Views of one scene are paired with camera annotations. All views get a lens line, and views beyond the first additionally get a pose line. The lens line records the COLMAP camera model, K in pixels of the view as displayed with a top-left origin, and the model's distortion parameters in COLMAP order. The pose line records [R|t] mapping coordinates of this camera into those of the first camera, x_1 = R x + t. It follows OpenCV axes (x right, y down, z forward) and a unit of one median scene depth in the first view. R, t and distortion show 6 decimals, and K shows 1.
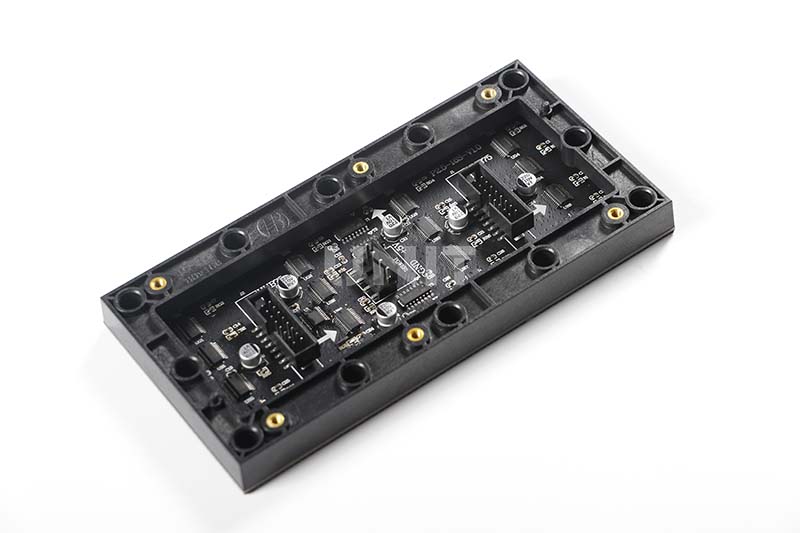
lens RADIAL K [[2367.6, 0, 400.0], [0, 2367.6, 266.5], [0, 0, 1]] dist [0.412857, 0.267046]
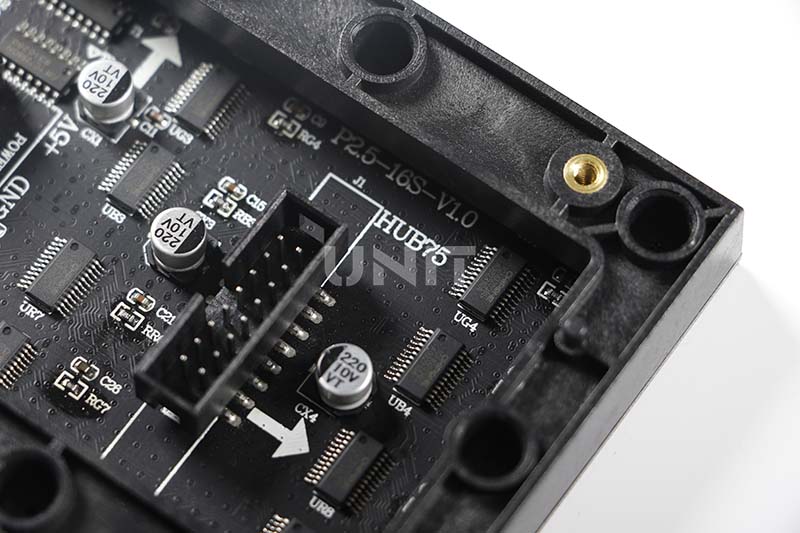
lens RADIAL K [[3329.7, 0, 400.0], [0, 3329.7, 266.5], [0, 0, 1]] dist [-0.053466, 0.725370]
pose [[0.328884, 0.886544, -0.325383, 0.204664], [-0.748185, 0.454847, 0.483046, -0.289623], [0.576241, 0.084581, 0.812891, 0.617701]]
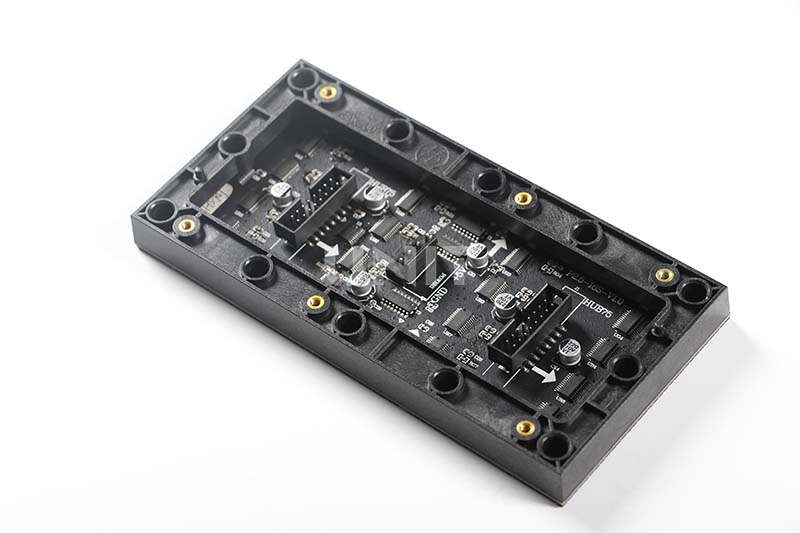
lens RADIAL K [[2367.6, 0, 400.0], [0, 2367.6, 266.5], [0, 0, 1]] dist [0.412857, 0.267046]
pose [[0.273974, 0.775053, -0.569413, 0.529545], [-0.698839, 0.567197, 0.435789, -0.405106], [0.660728, 0.278533, 0.697035, 0.332555]]
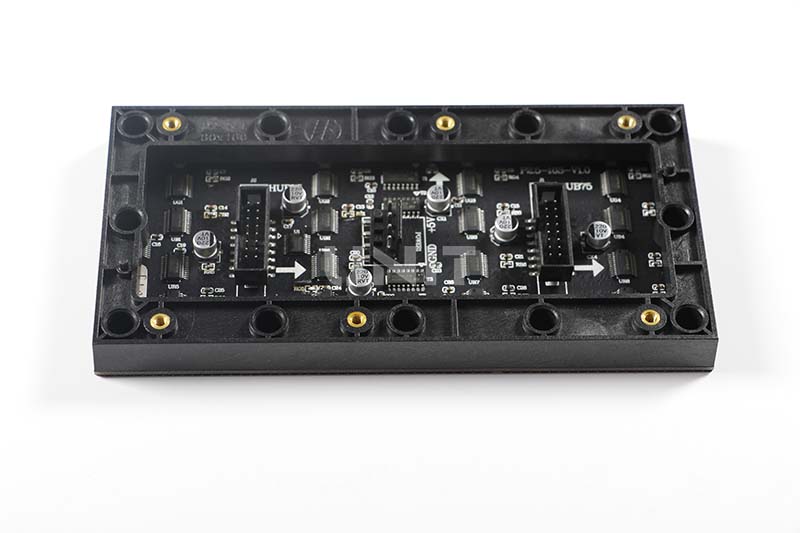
lens RADIAL K [[1887.5, 0, 400.0], [0, 1887.5, 266.5], [0, 0, 1]] dist [0.118888, 0.307803]
pose [[0.825979, 0.506367, -0.247691, 0.172243], [-0.483814, 0.862310, 0.149482, -0.093912], [0.289280, -0.003633, 0.957238, 0.332184]]
